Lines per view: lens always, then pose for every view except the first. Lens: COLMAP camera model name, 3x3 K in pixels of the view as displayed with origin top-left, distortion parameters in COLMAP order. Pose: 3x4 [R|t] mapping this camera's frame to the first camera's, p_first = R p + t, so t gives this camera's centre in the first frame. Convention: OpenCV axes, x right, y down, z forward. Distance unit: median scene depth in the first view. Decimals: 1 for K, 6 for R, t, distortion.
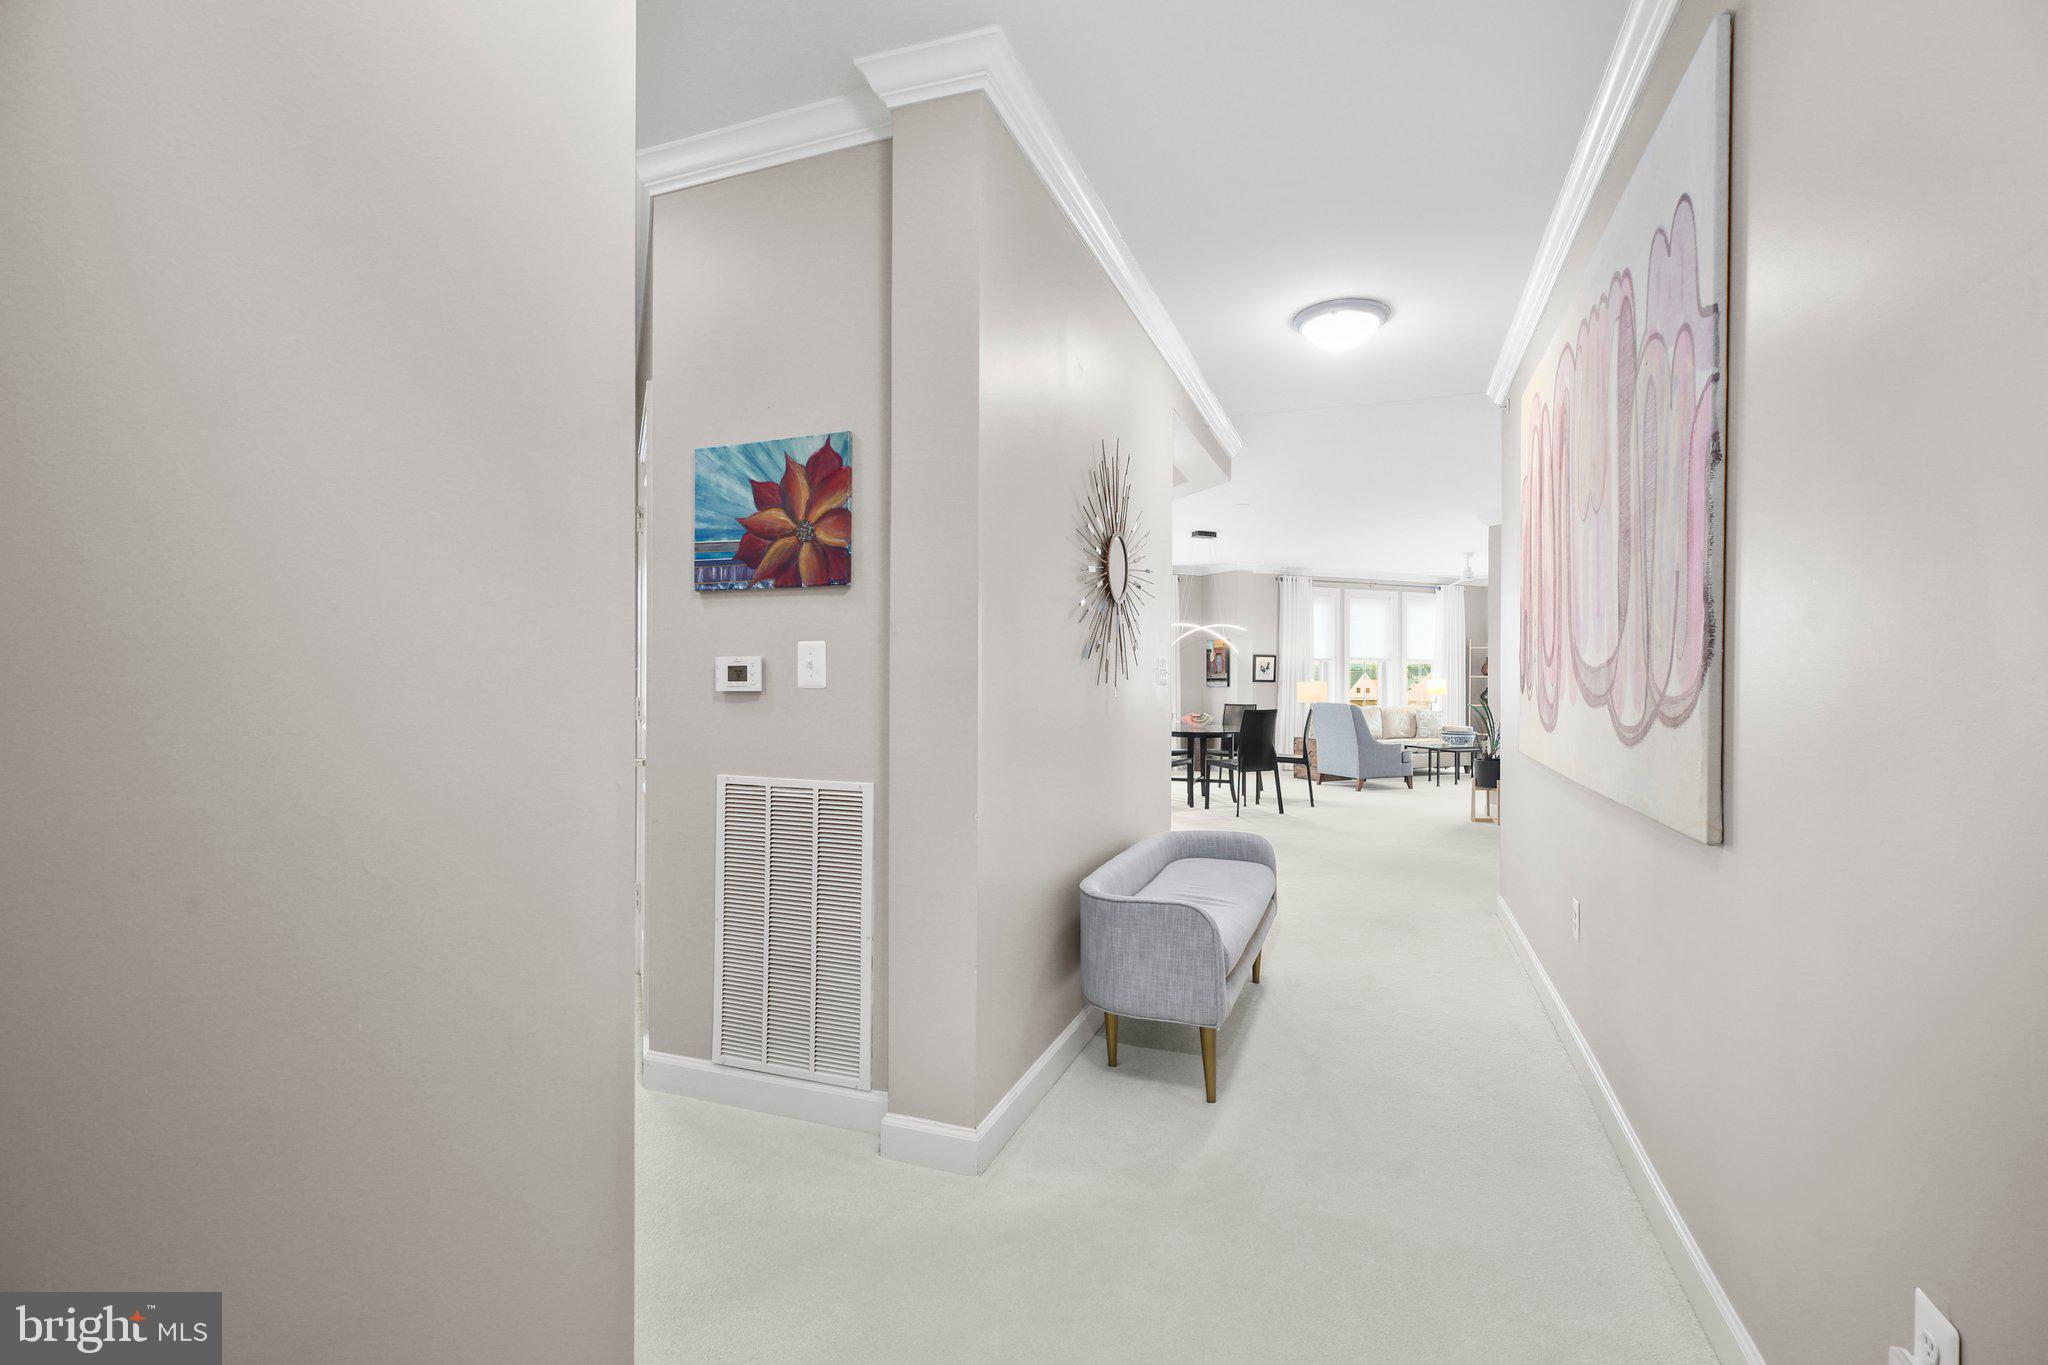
lens RADIAL K [[923.6, 0, 1028.9], [0, 923.6, 677.7], [0, 0, 1]] dist [0.008421, -0.001149]
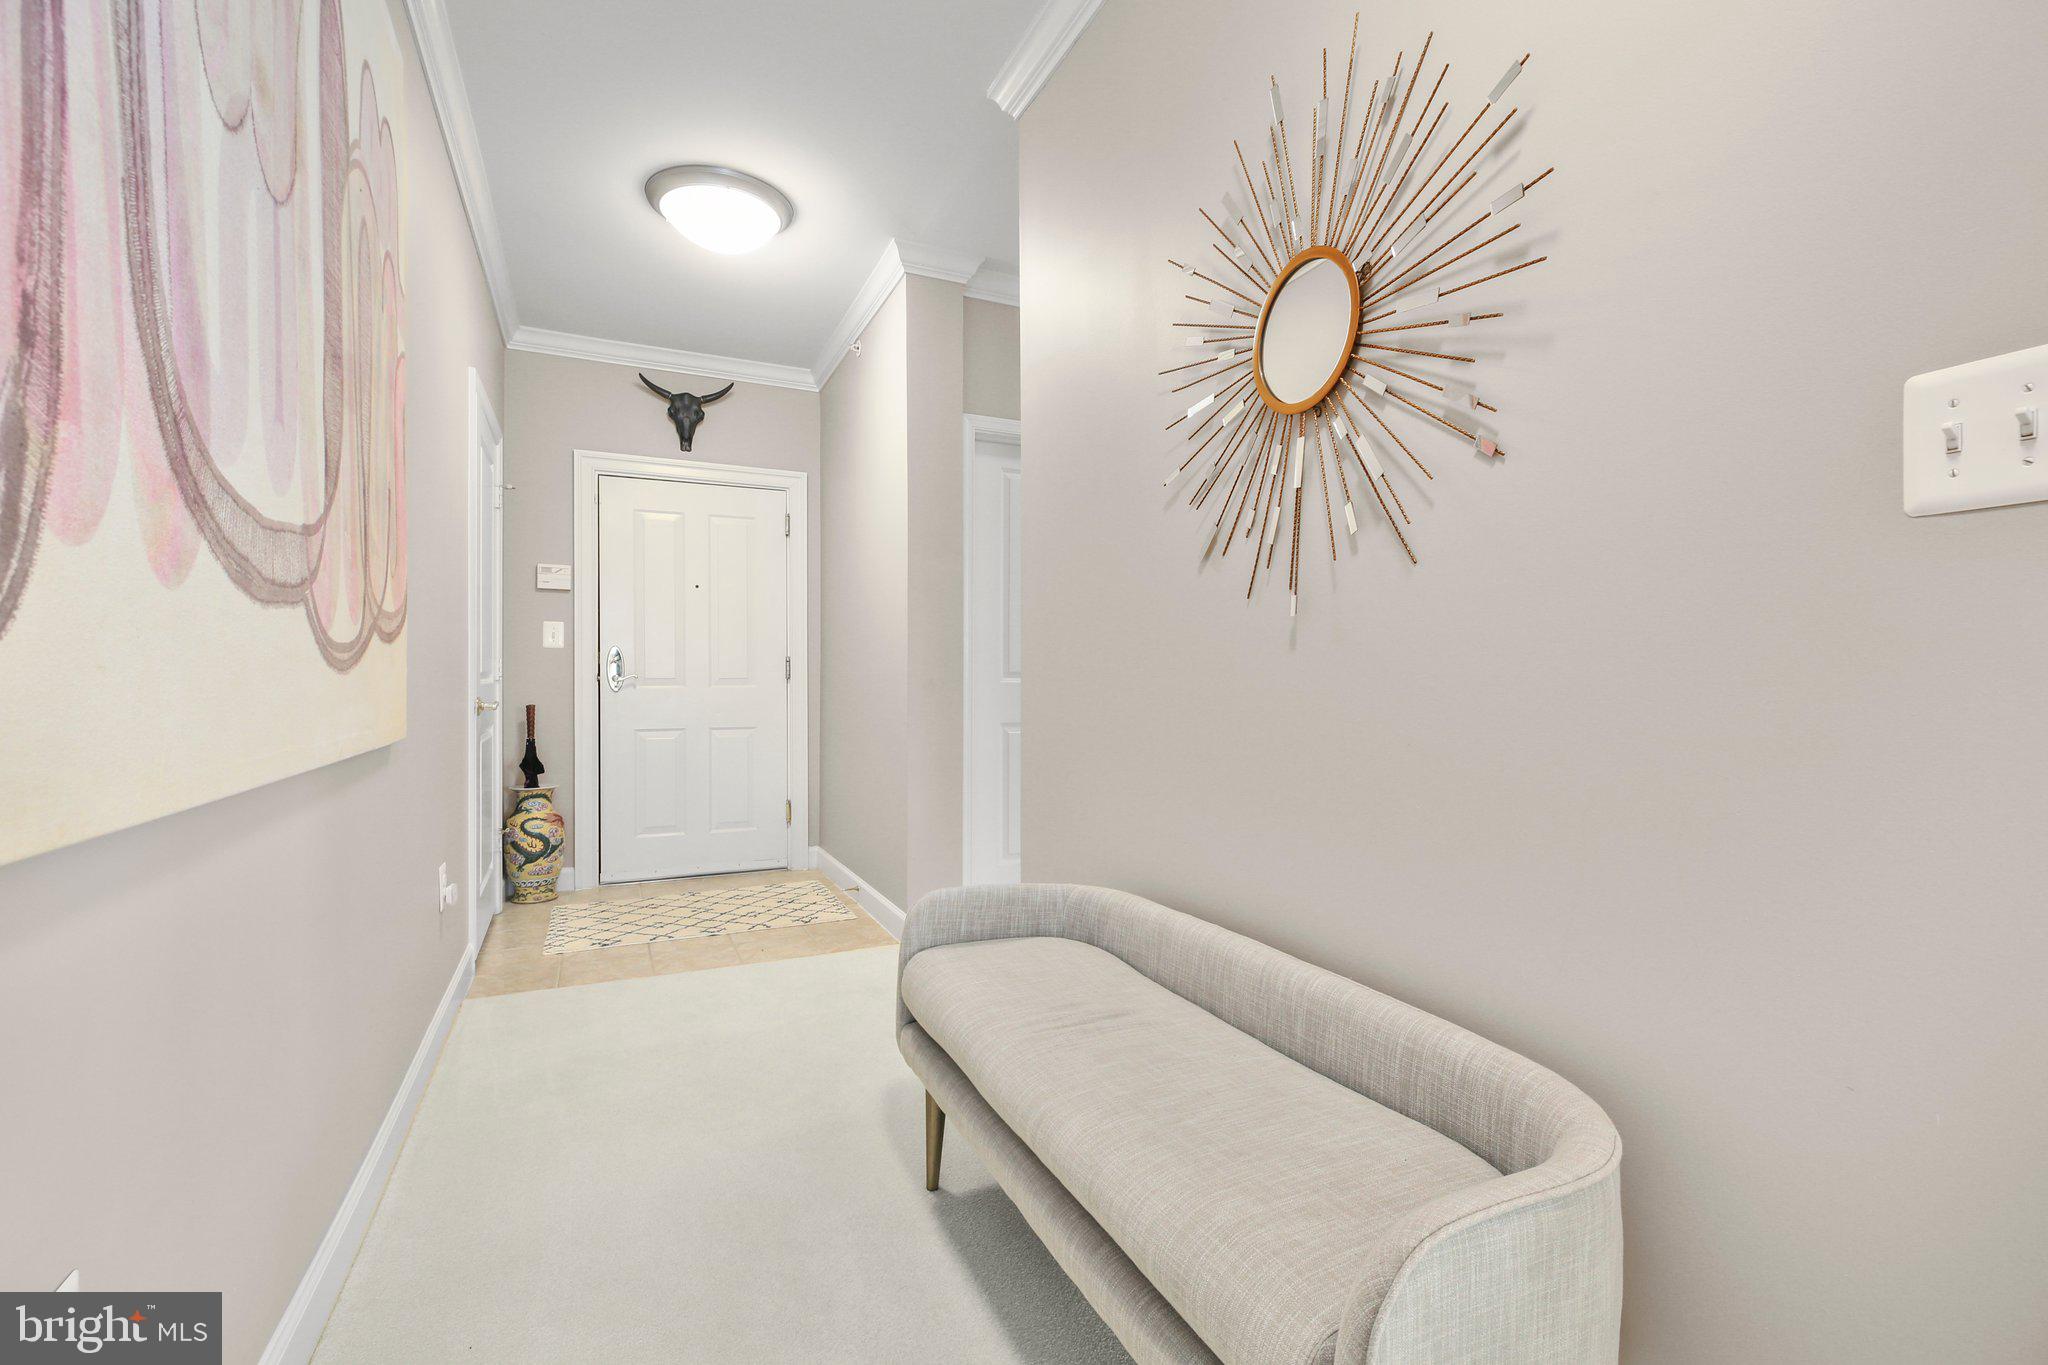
lens RADIAL K [[923.6, 0, 1036.2], [0, 923.6, 682.8], [0, 0, 1]] dist [0.008421, -0.001149]
pose [[-0.696456, -0.006705, -0.717568, 0.815410], [-0.004506, 0.999977, -0.004970, 0.086714], [0.717586, -0.000228, -0.696470, 1.936141]]
